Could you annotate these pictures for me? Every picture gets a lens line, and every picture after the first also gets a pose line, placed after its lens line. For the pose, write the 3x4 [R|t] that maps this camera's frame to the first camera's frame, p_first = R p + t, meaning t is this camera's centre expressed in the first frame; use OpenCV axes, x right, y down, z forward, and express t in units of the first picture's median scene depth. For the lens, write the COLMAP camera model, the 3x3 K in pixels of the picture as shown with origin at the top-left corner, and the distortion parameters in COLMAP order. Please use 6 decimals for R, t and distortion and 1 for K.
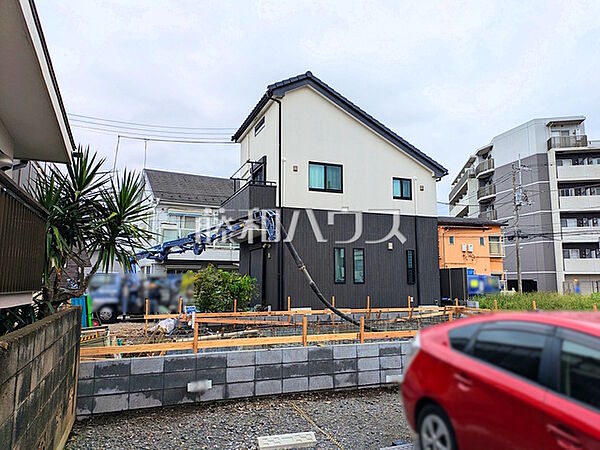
lens RADIAL K [[444.6, 0, 300.0], [0, 444.6, 225.0], [0, 0, 1]] dist [0.091335, 0.000135]
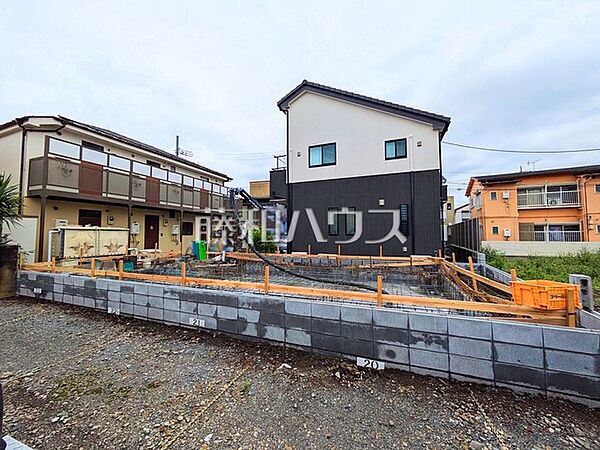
lens RADIAL K [[237.5, 0, 300.0], [0, 237.5, 225.0], [0, 0, 1]] dist [0.000812, 0.000317]
pose [[0.717142, -0.032410, -0.696173, 0.495666], [0.093336, 0.994386, 0.049854, 0.056956], [0.690649, -0.100730, 0.716140, 0.431331]]
